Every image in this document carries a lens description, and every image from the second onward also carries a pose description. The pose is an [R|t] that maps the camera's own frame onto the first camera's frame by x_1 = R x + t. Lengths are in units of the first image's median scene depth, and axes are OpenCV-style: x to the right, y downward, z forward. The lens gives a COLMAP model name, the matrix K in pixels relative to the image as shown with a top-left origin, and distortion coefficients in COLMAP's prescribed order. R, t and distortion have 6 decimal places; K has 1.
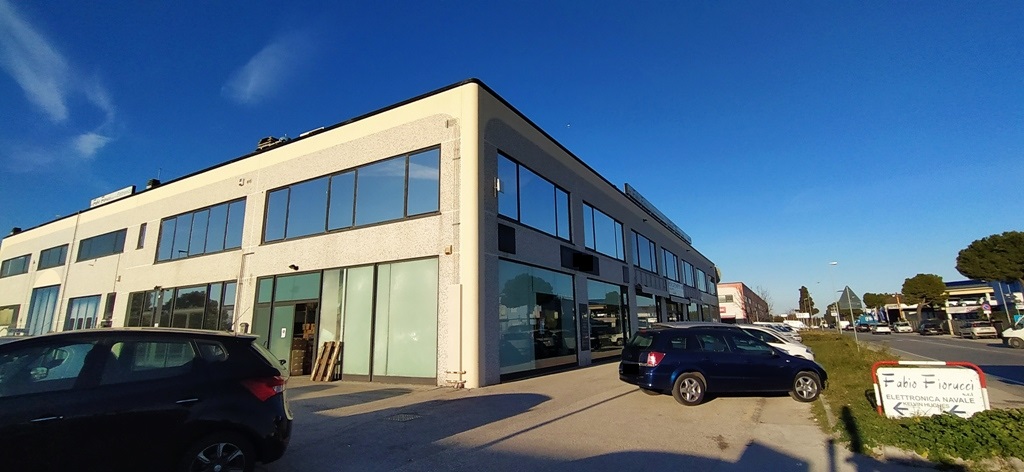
lens RADIAL K [[468.4, 0, 513.1], [0, 468.4, 224.8], [0, 0, 1]] dist [-0.002207, -0.000066]
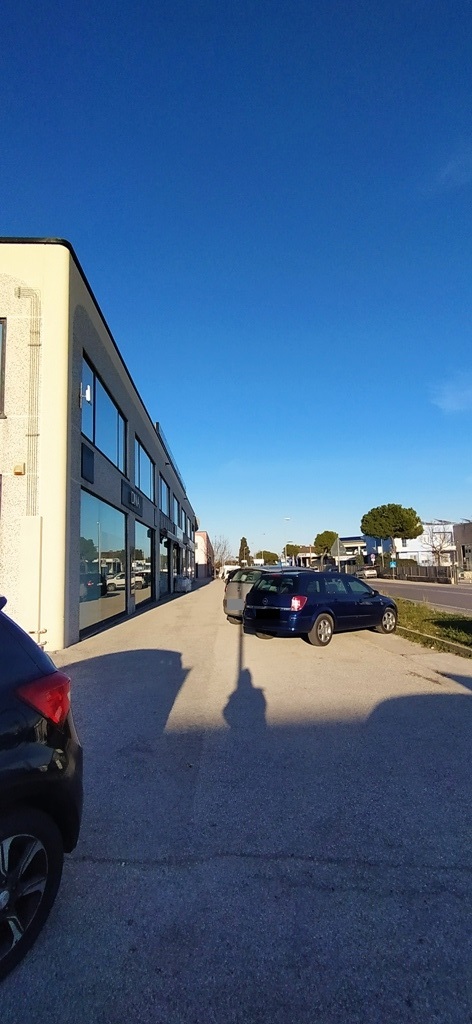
lens RADIAL K [[467.9, 0, 247.1], [0, 467.9, 517.3], [0, 0, 1]] dist [0.001401, 0.000068]
pose [[0.832377, 0.056483, 0.551323, -0.224845], [-0.110036, 0.991831, 0.064518, 0.039819], [-0.543176, -0.114369, 0.831793, 0.180778]]
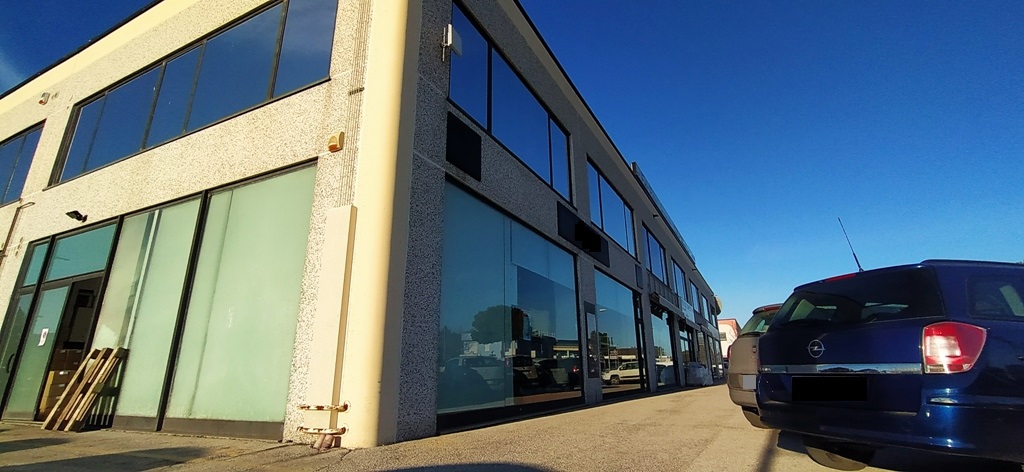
lens RADIAL K [[467.9, 0, 517.6], [0, 467.9, 224.6], [0, 0, 1]] dist [0.001401, 0.000068]
pose [[0.998060, 0.023659, 0.057594, 0.017767], [-0.018302, 0.995606, -0.091831, 0.165069], [-0.059514, 0.090599, 0.994108, 0.492886]]
